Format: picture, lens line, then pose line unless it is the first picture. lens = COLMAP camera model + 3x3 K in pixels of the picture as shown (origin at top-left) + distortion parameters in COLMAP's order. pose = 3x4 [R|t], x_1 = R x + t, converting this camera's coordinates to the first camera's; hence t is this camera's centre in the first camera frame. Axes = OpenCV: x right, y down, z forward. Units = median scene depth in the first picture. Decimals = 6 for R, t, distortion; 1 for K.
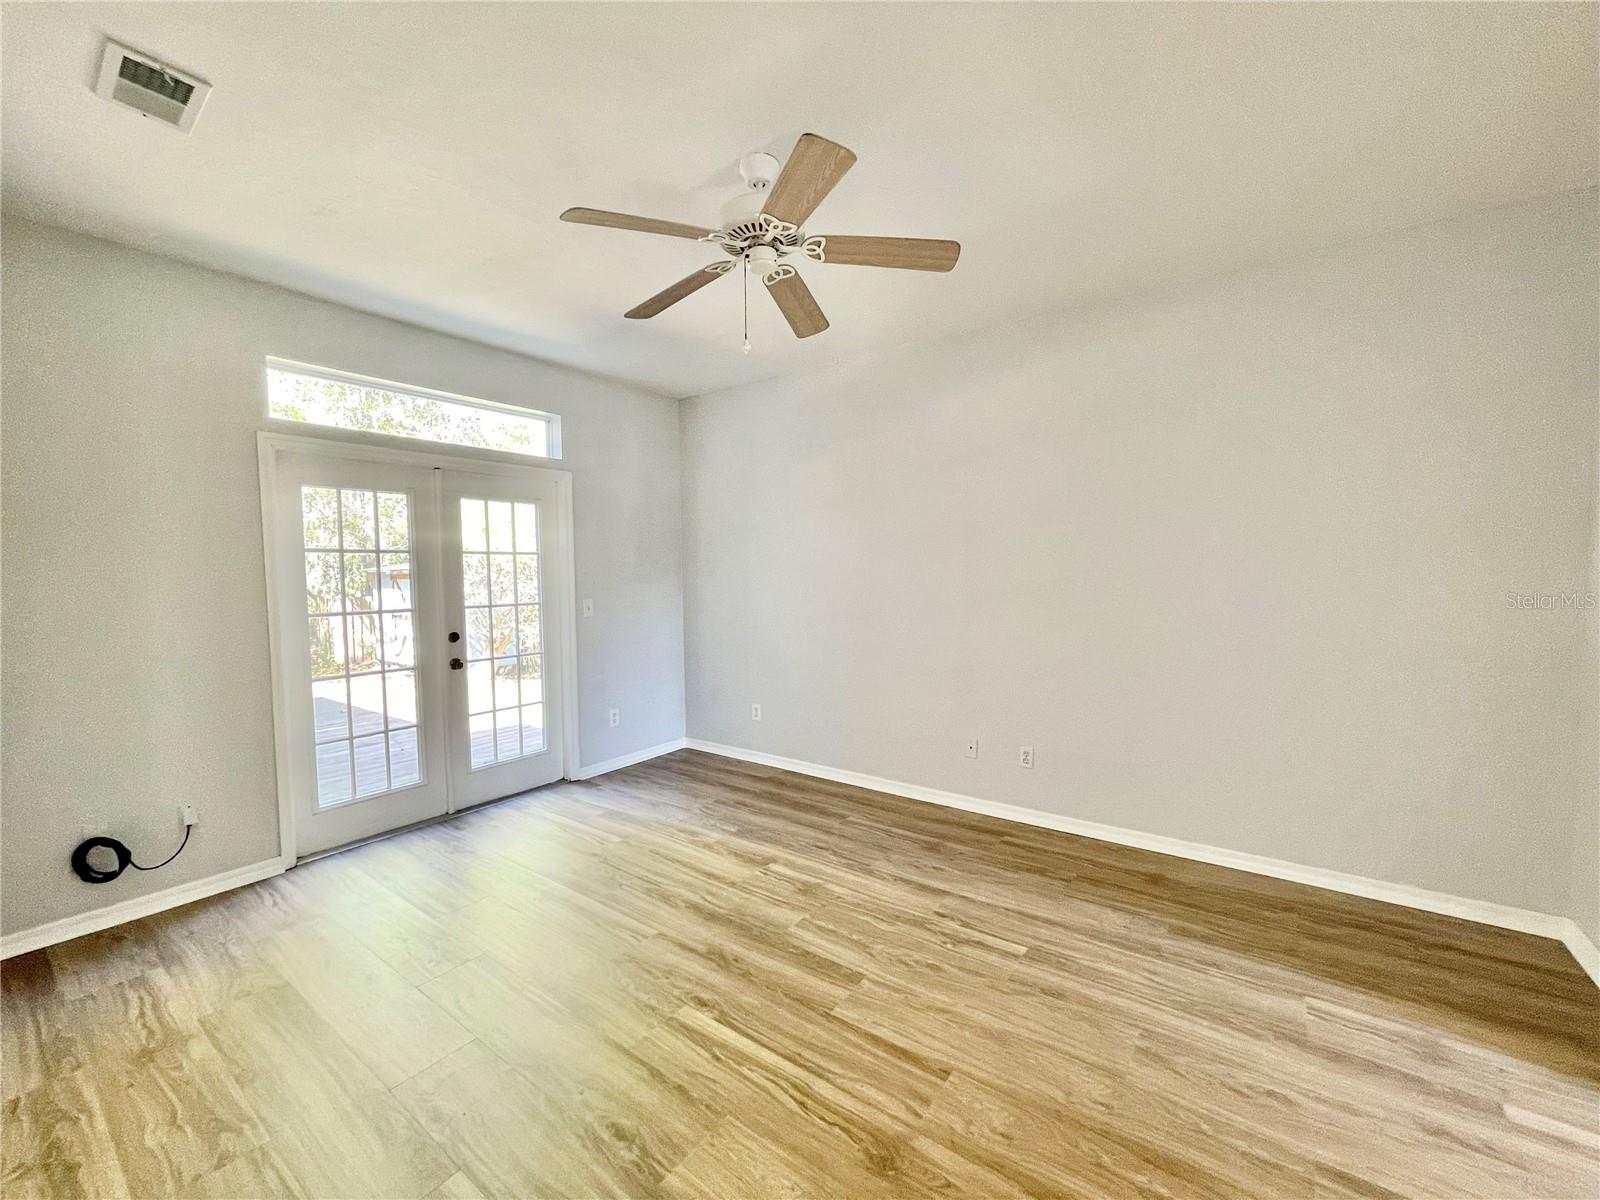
lens RADIAL K [[646.6, 0, 796.6], [0, 646.6, 602.8], [0, 0, 1]] dist [0.003032, -0.000928]
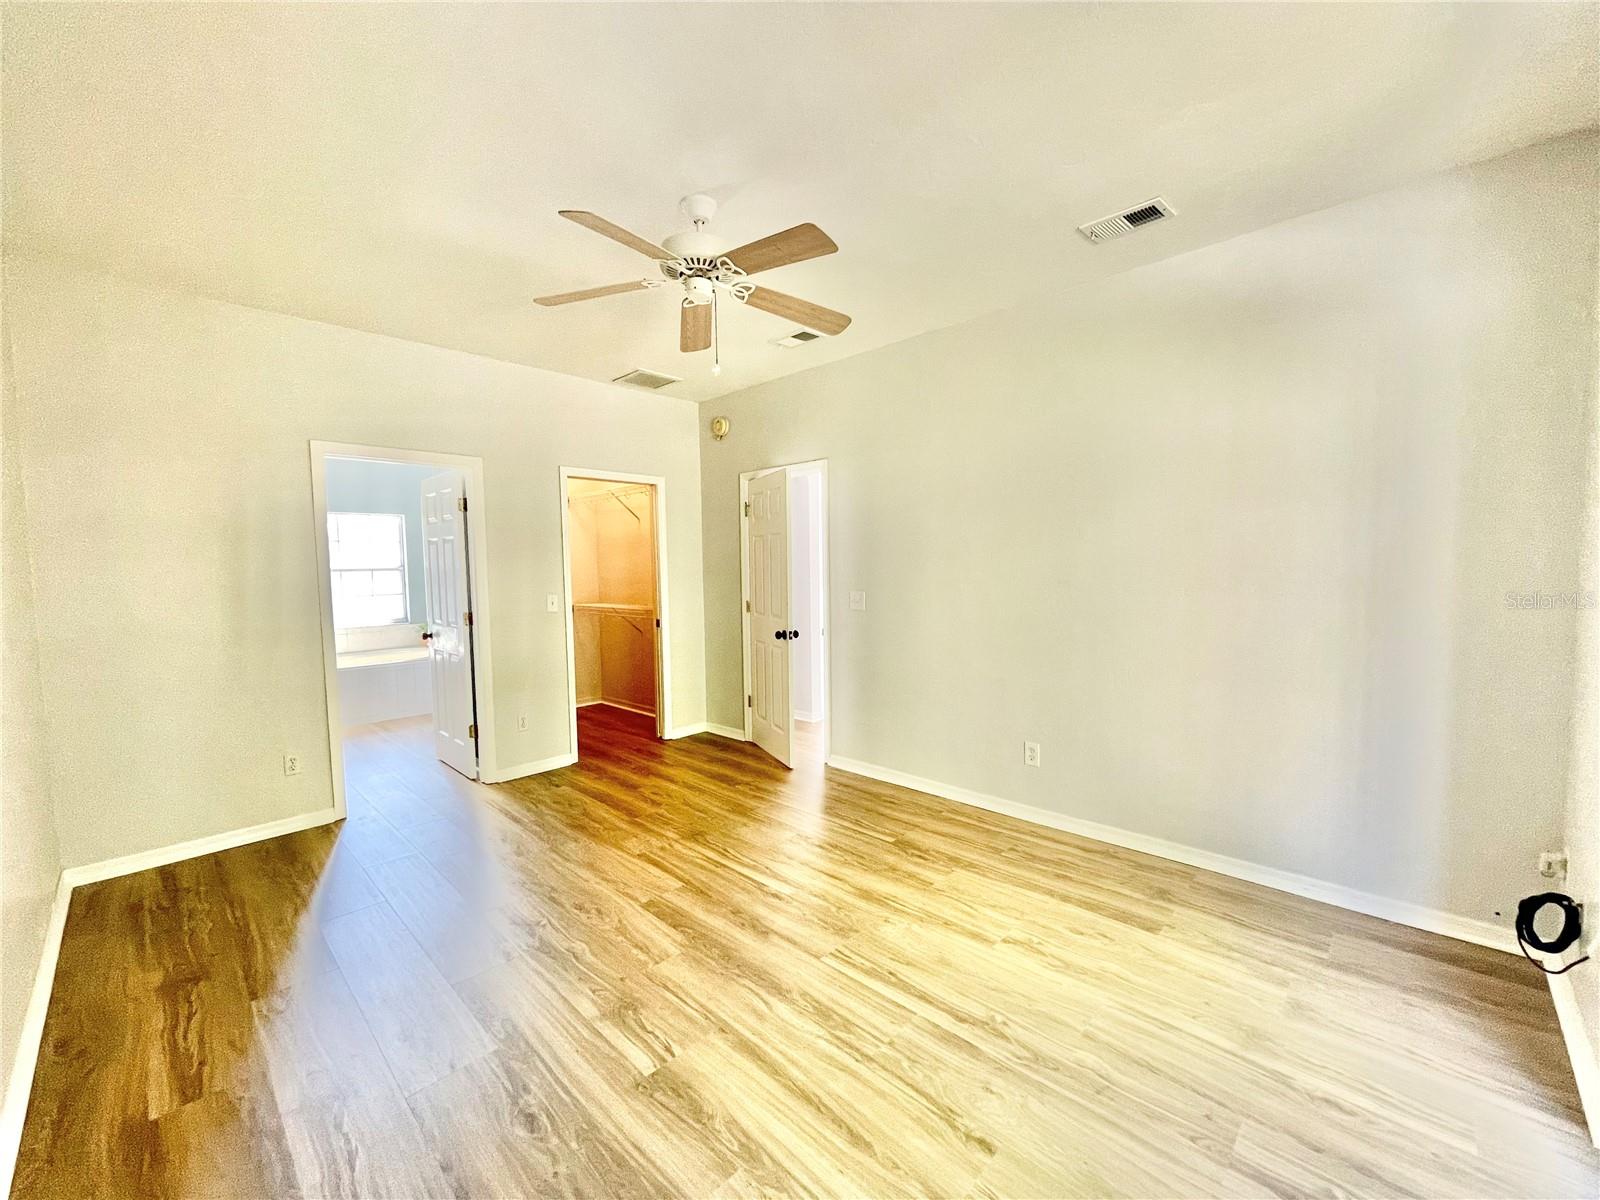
lens RADIAL K [[646.6, 0, 803.8], [0, 646.6, 605.4], [0, 0, 1]] dist [0.003032, -0.000928]
pose [[-0.991257, 0.019107, 0.130557, -0.248266], [0.033549, 0.993439, 0.109335, -0.064644], [-0.127611, 0.112759, -0.985394, 1.432791]]
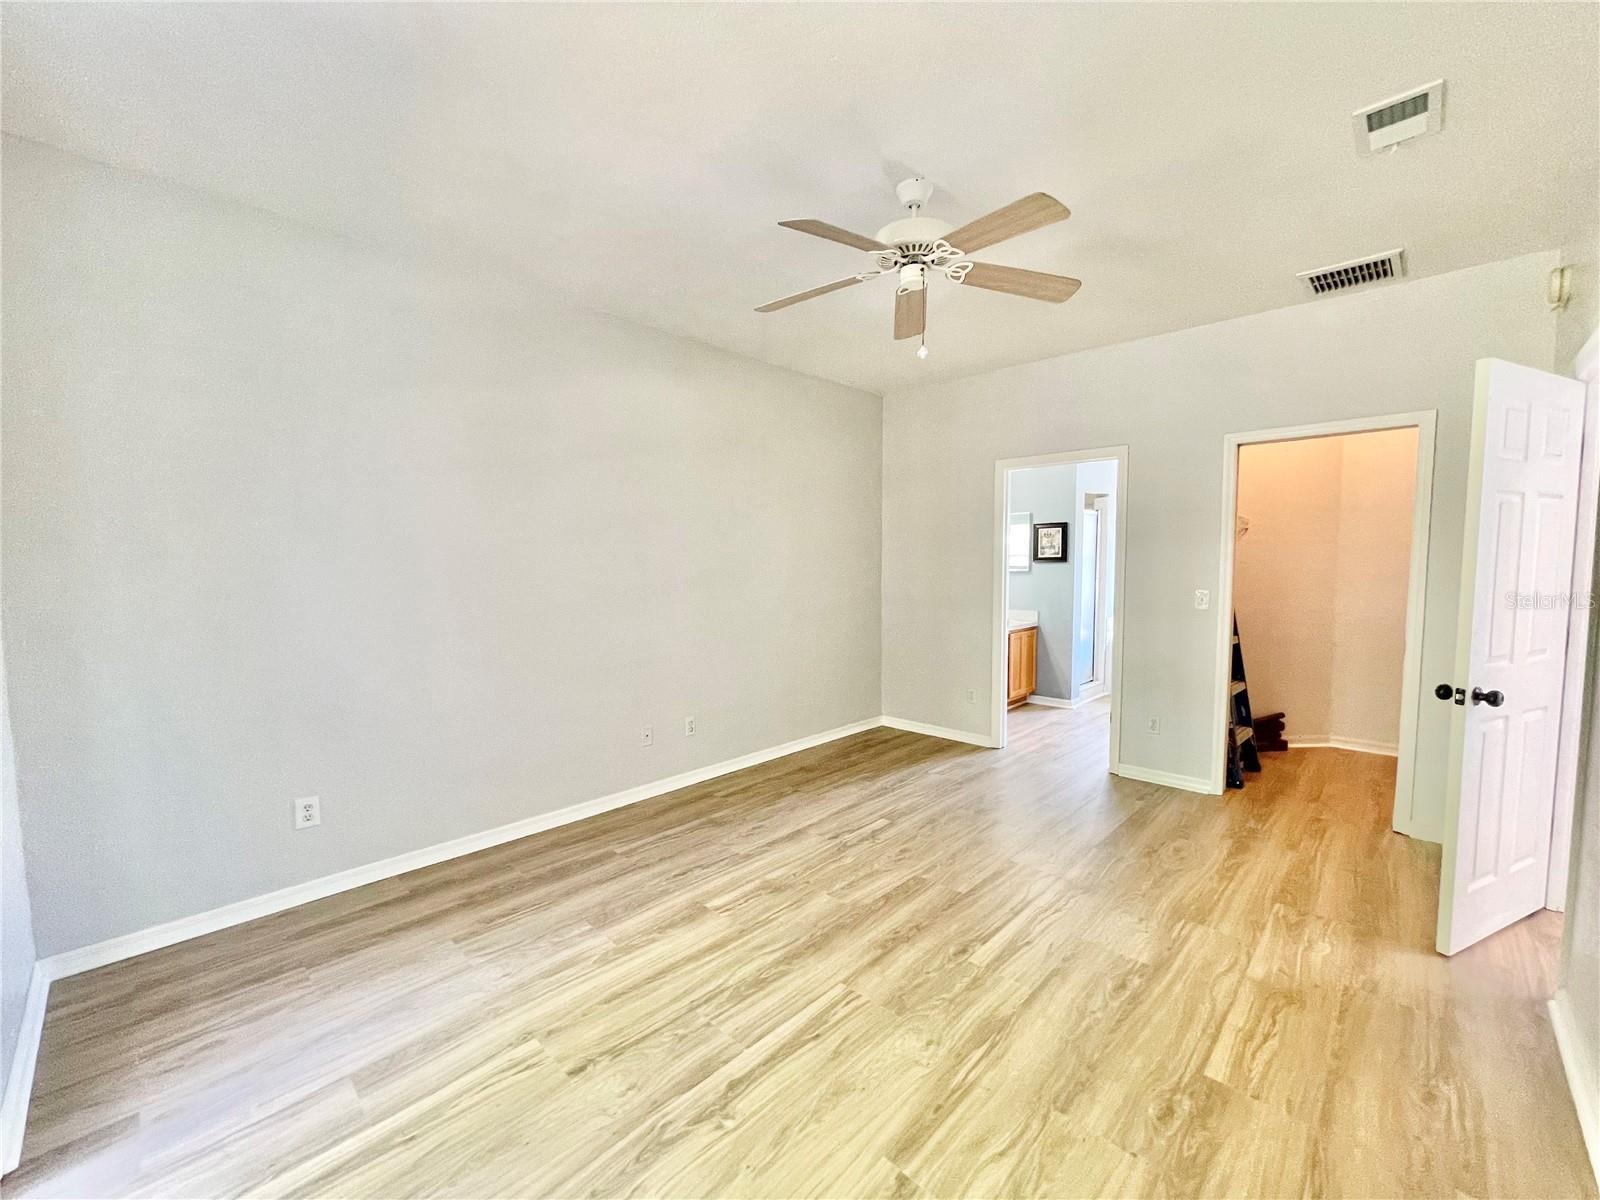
lens RADIAL K [[646.6, 0, 789.6], [0, 646.6, 604.3], [0, 0, 1]] dist [0.003032, -0.000928]
pose [[0.138110, -0.054980, 0.988890, -0.804848], [0.053233, 0.997427, 0.048020, -0.023683], [-0.988985, 0.046009, 0.140682, 0.720033]]
